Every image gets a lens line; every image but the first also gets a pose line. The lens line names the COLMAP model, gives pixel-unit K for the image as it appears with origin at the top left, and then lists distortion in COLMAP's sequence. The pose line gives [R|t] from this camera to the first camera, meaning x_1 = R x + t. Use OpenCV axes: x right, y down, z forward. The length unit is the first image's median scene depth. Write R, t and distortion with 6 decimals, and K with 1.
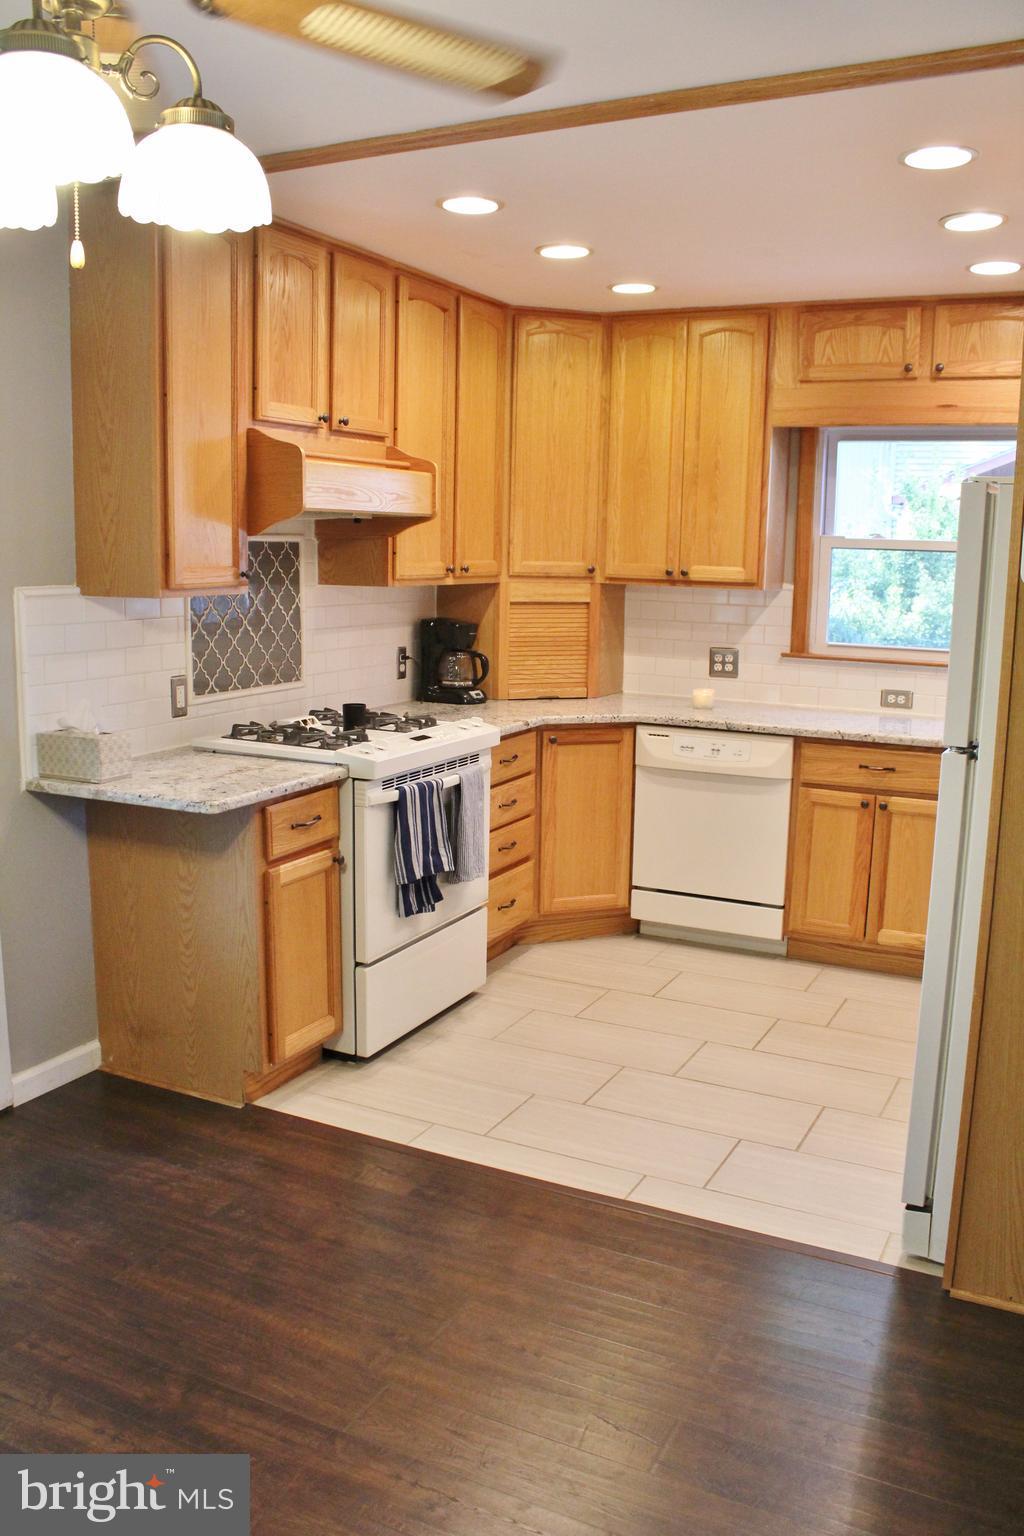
lens RADIAL K [[1278.3, 0, 508.7], [0, 1278.3, 778.0], [0, 0, 1]] dist [-0.158673, 0.132612]
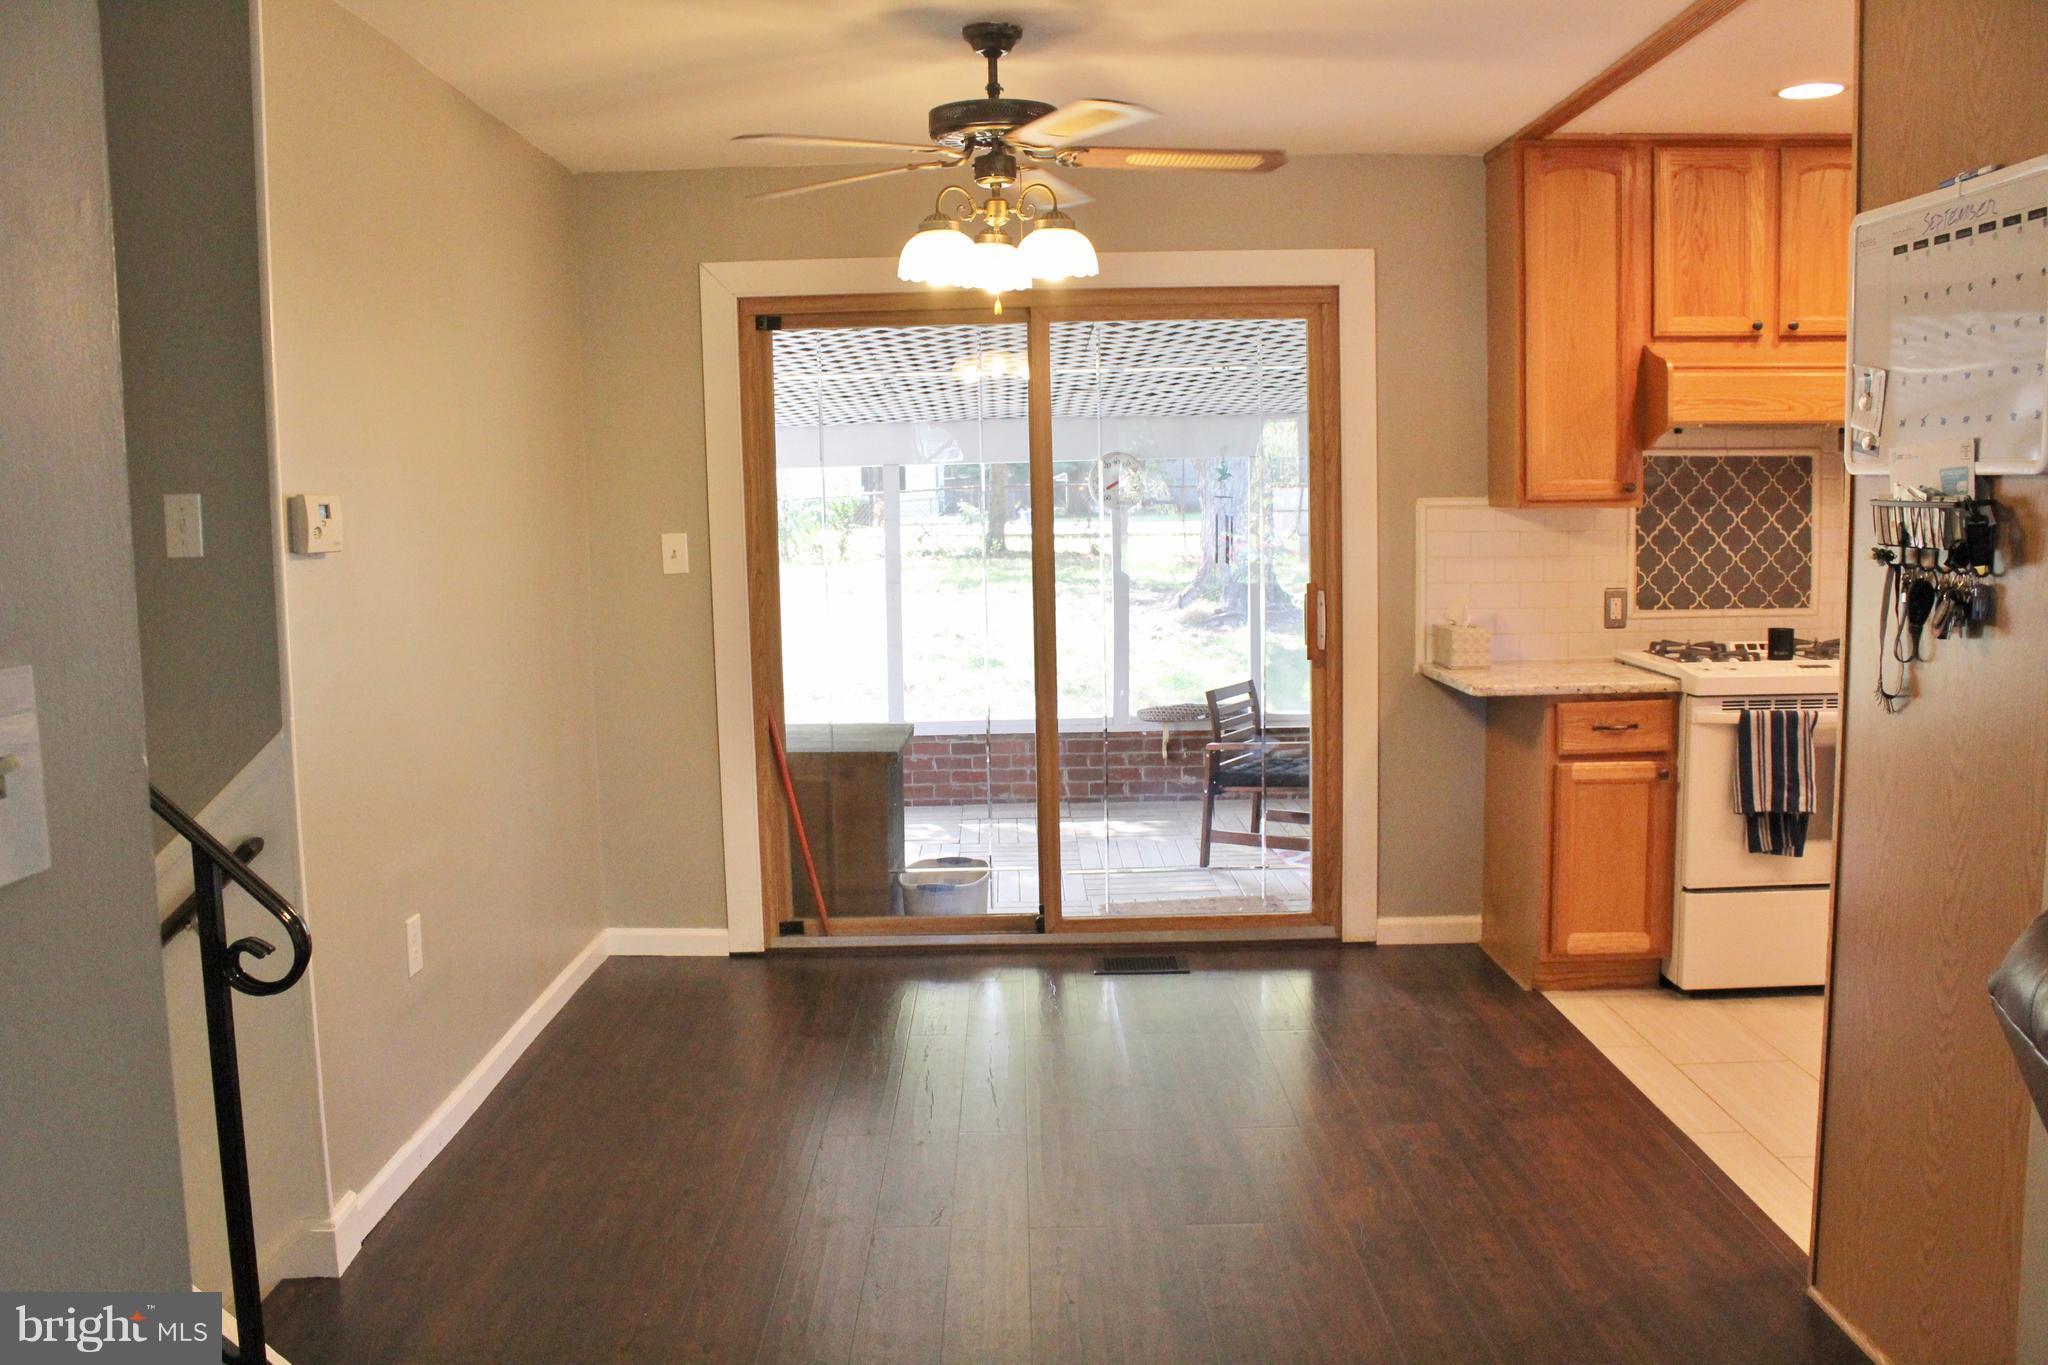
lens RADIAL K [[1704.4, 0, 1019.8], [0, 1704.4, 667.4], [0, 0, 1]] dist [-0.158673, 0.132612]
pose [[0.449990, 0.070367, -0.890257, 0.619071], [-0.134880, 0.990810, 0.010138, 0.028789], [0.882789, 0.115516, 0.455346, -0.029658]]
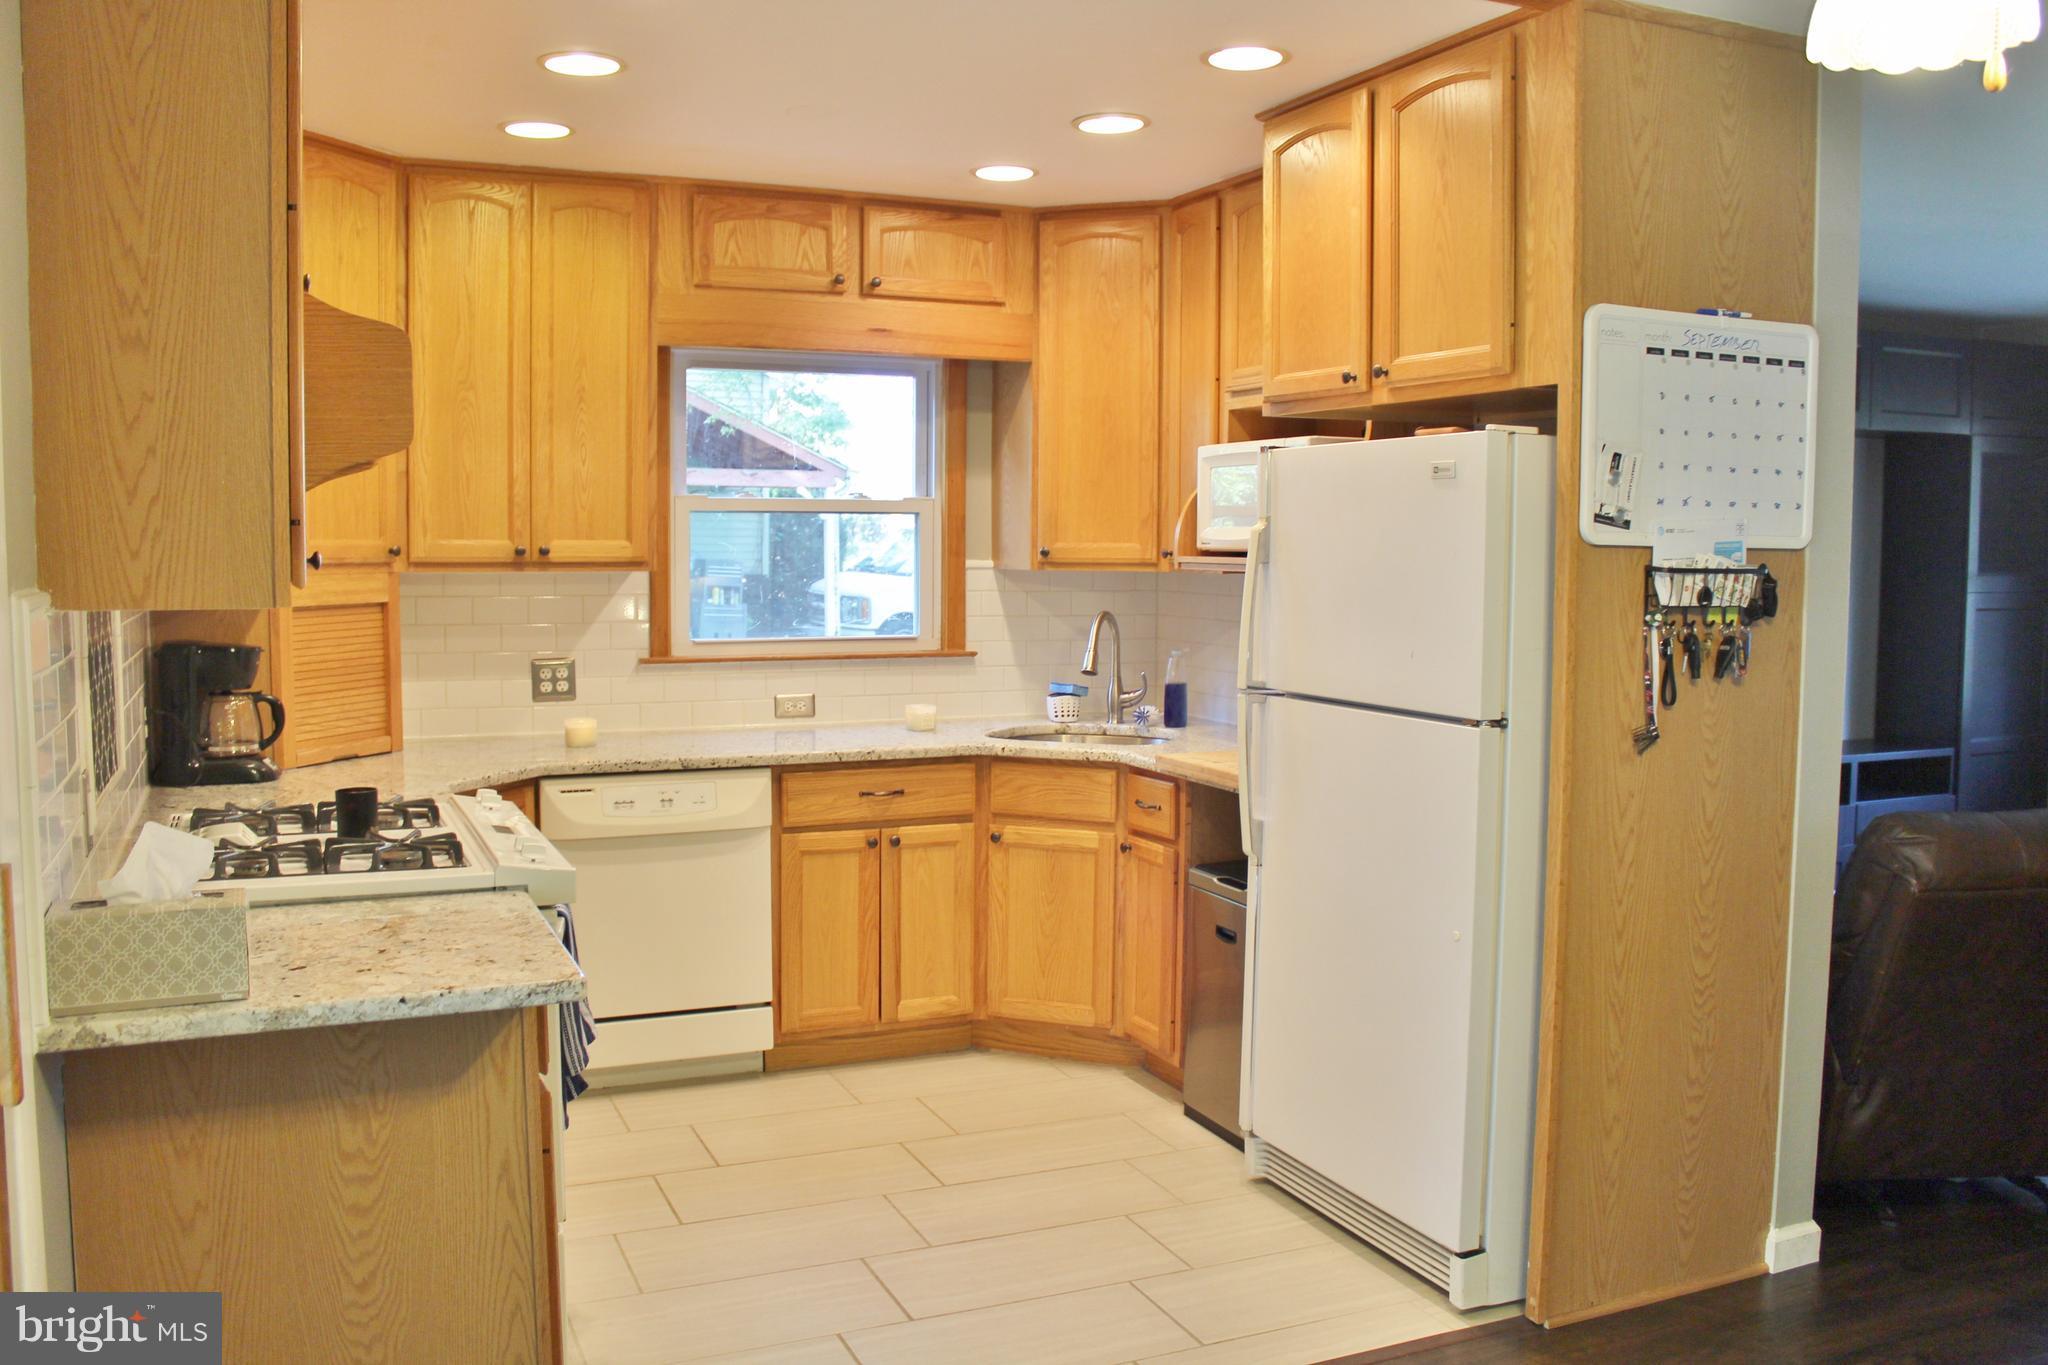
lens RADIAL K [[1704.4, 0, 1019.8], [0, 1704.4, 667.4], [0, 0, 1]] dist [-0.158673, 0.132612]
pose [[0.637798, -0.072457, 0.766788, -0.436163], [0.143931, 0.989240, -0.026241, -0.043748], [-0.756636, 0.127101, 0.641364, 0.261794]]
